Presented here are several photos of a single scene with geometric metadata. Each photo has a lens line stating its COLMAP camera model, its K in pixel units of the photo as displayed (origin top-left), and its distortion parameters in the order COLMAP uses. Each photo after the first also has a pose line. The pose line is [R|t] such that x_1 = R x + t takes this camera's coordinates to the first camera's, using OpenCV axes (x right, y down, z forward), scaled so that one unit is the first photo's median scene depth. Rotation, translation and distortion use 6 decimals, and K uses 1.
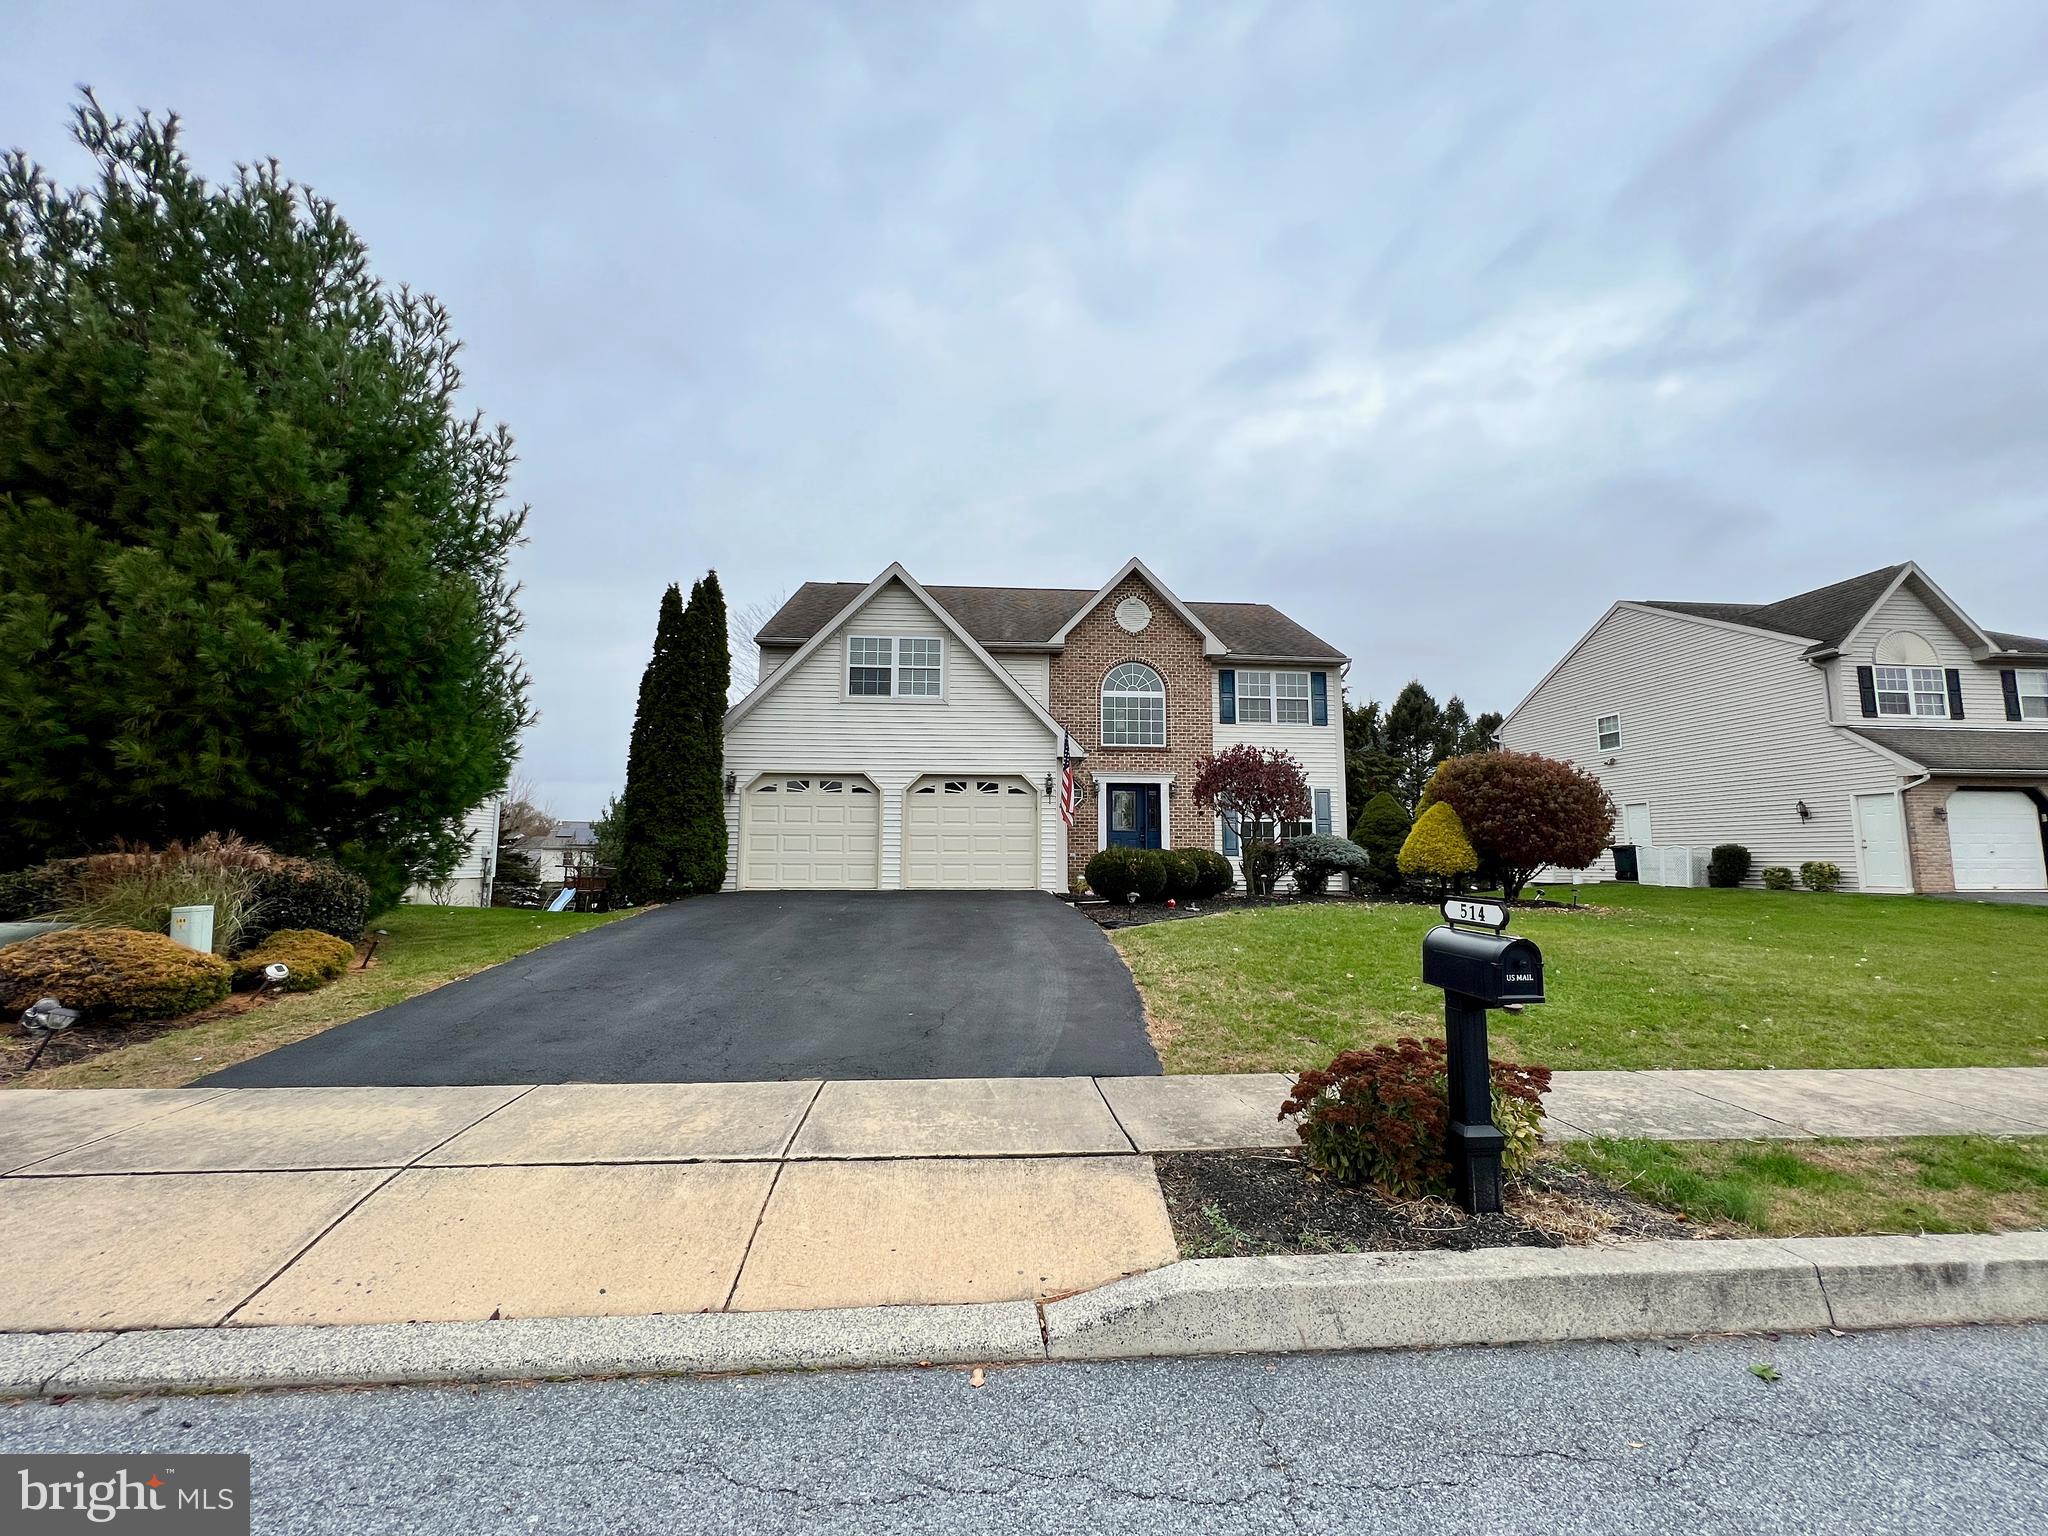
lens RADIAL K [[819.6, 0, 1029.3], [0, 819.6, 772.0], [0, 0, 1]] dist [-0.008591, 0.000034]
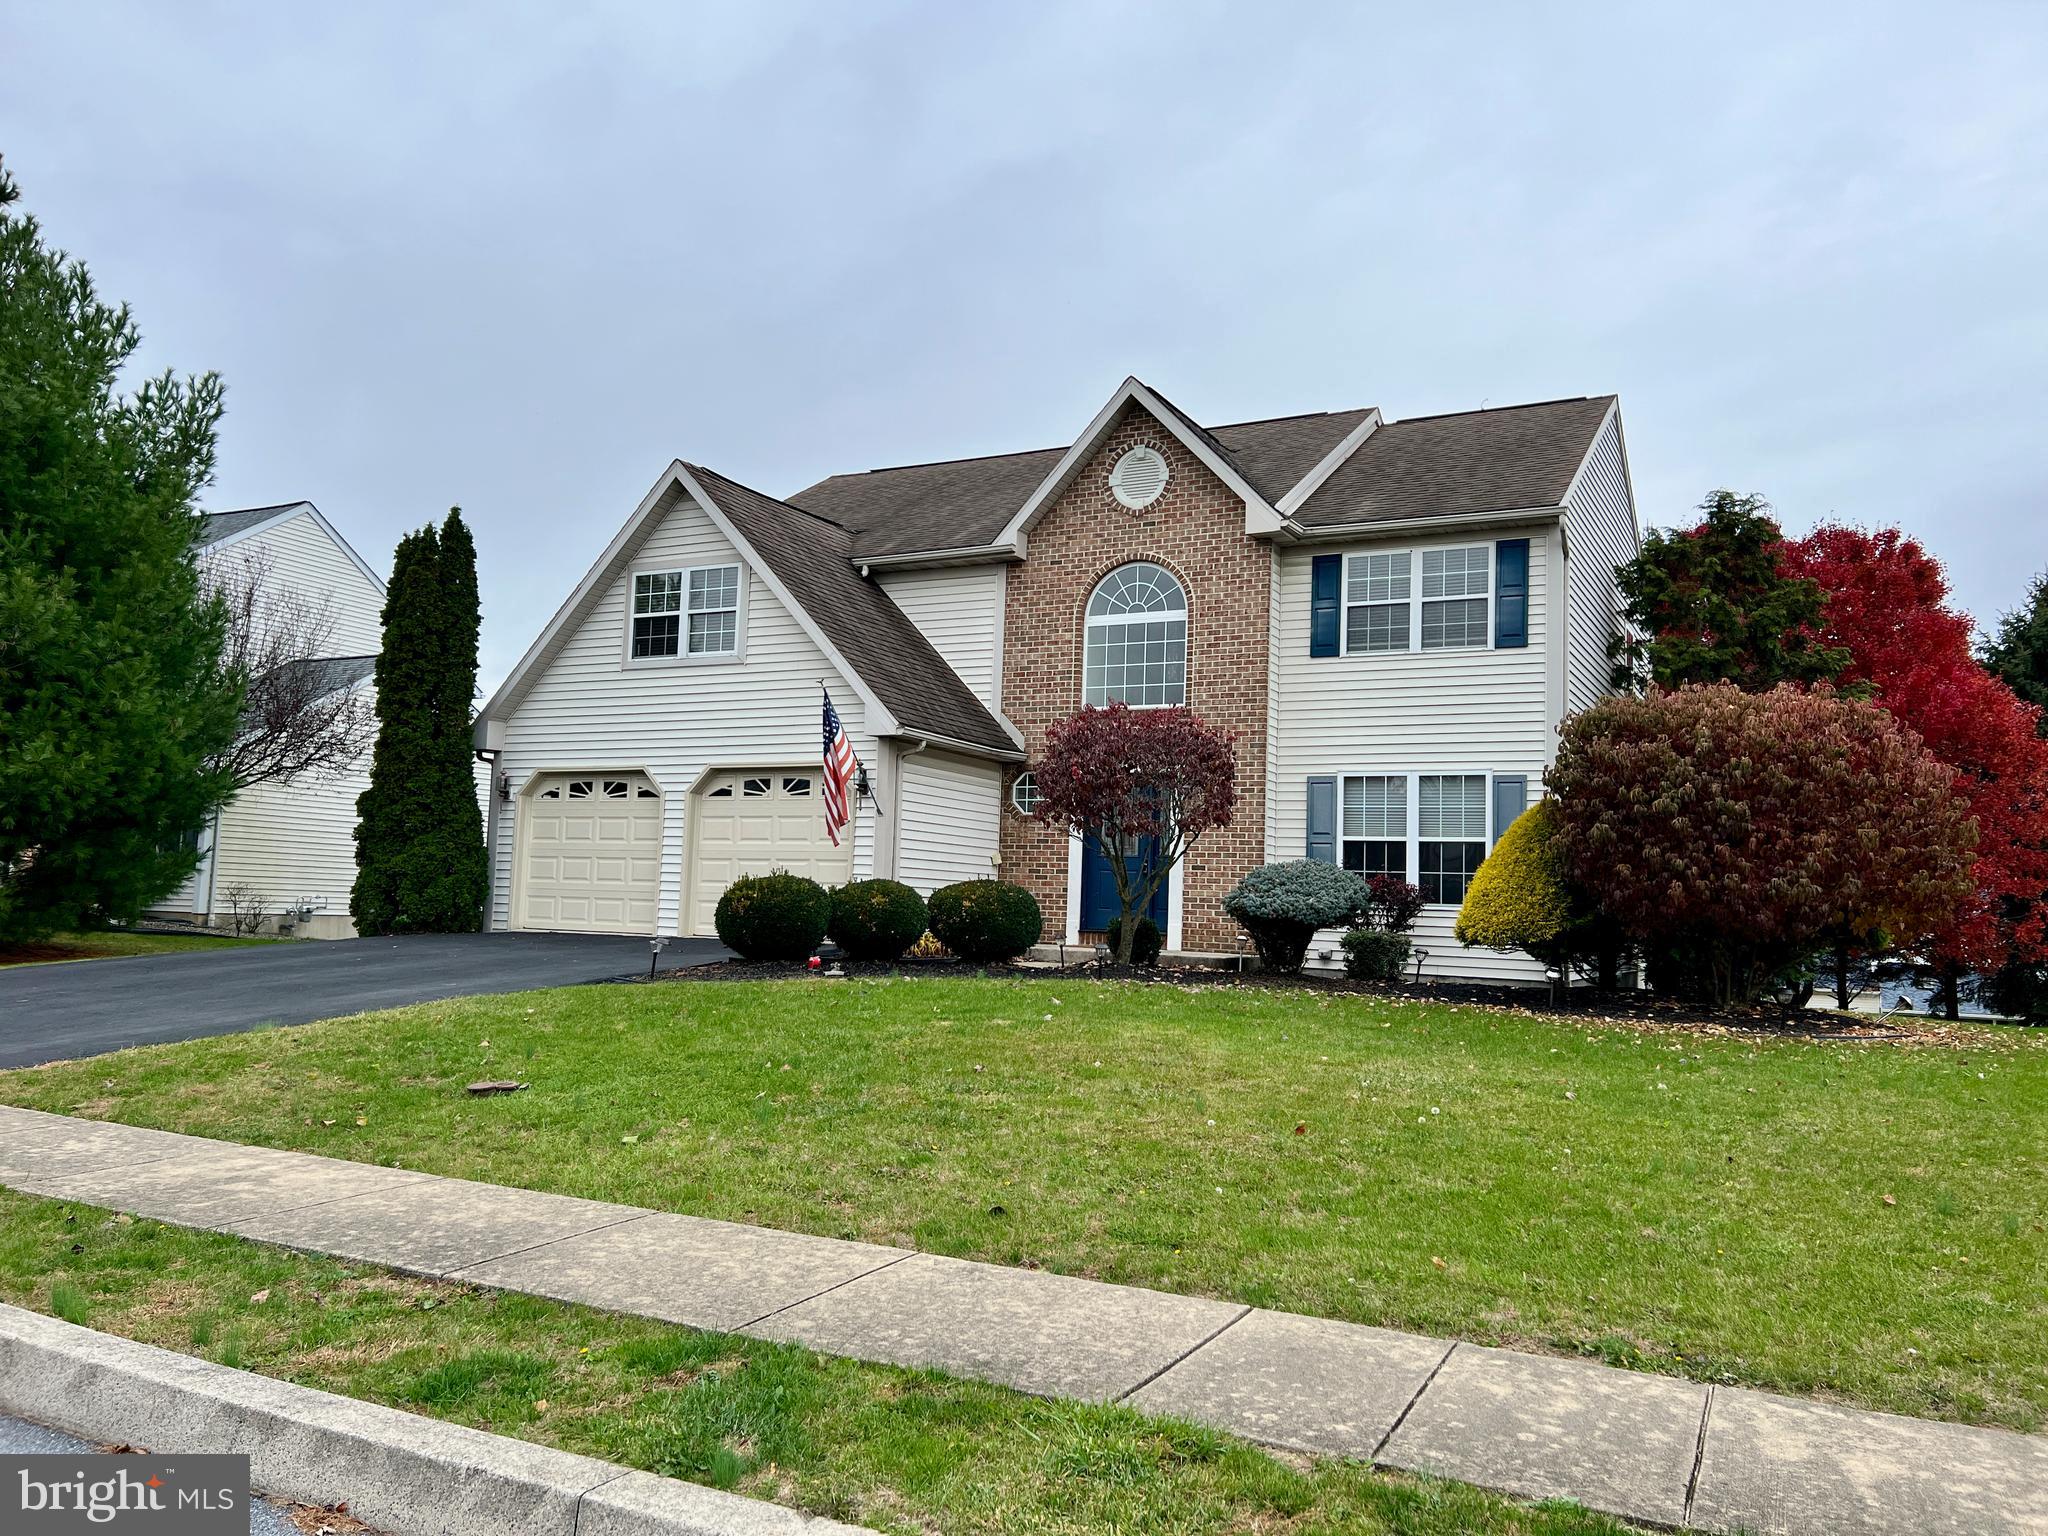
lens RADIAL K [[1507.2, 0, 1024.0], [0, 1507.2, 770.8], [0, 0, 1]] dist [0.081975, -0.147362]
pose [[0.846191, -0.024458, -0.532319, 0.744422], [0.028576, 0.999592, -0.000503, 0.012425], [0.532114, -0.014786, 0.846544, 0.075105]]
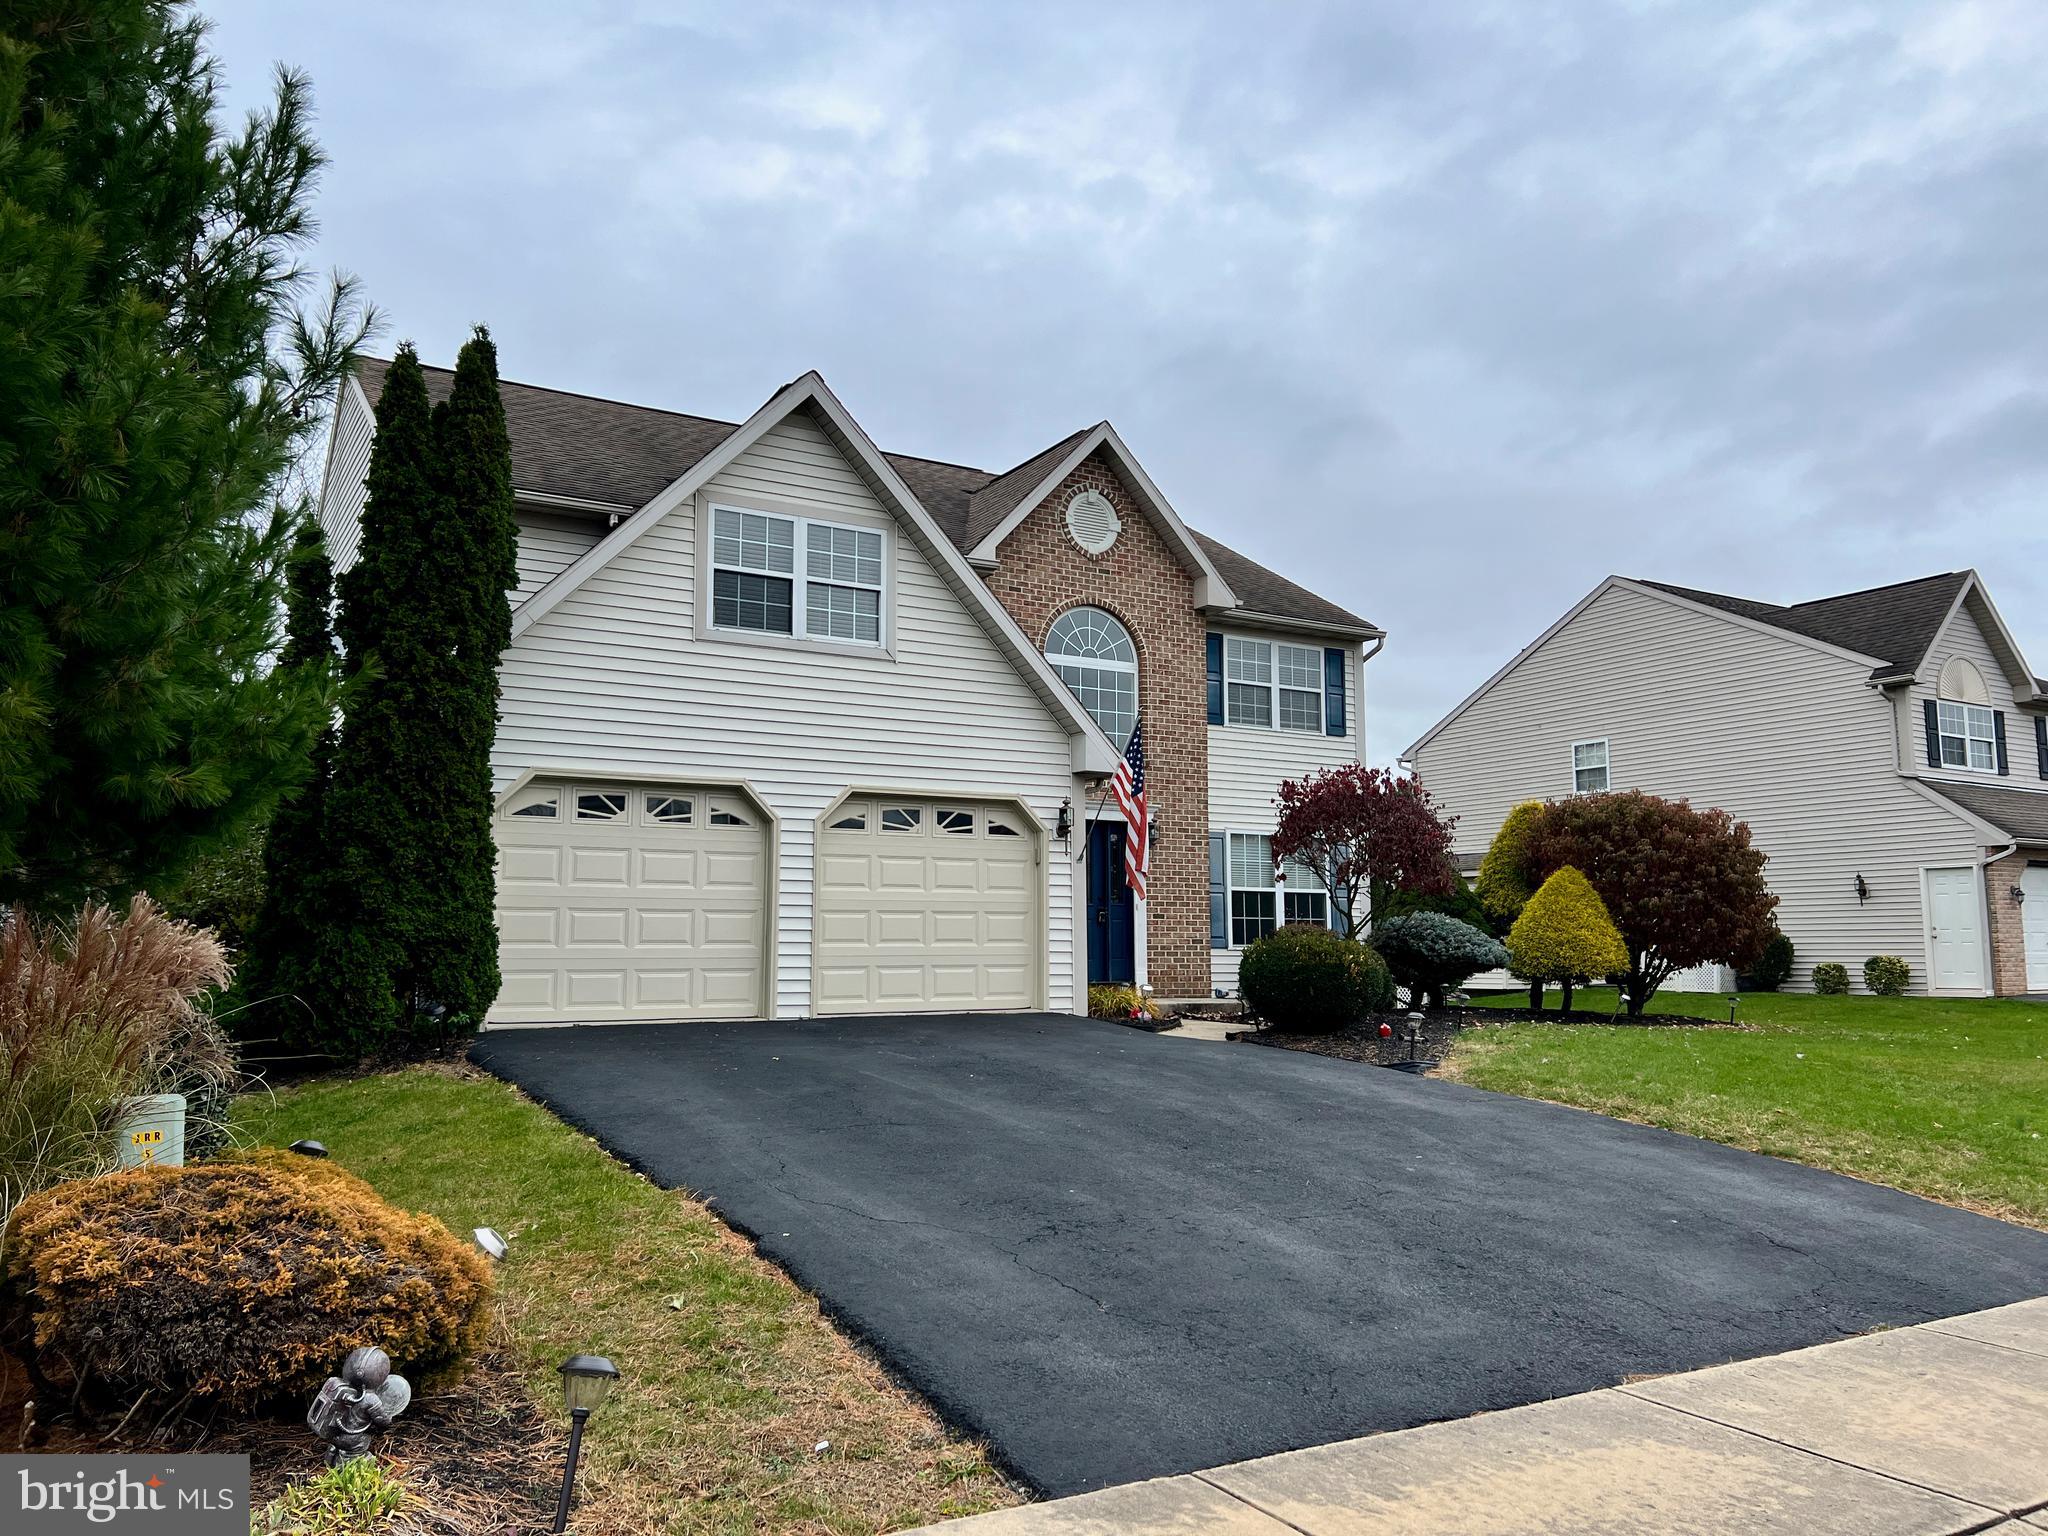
lens RADIAL K [[1507.2, 0, 1024.0], [0, 1507.2, 770.8], [0, 0, 1]] dist [0.081975, -0.147362]
pose [[0.899766, 0.048215, 0.433701, -0.437051], [-0.043258, 0.998837, -0.021299, 0.004786], [-0.434223, 0.000403, 0.900805, 0.095261]]
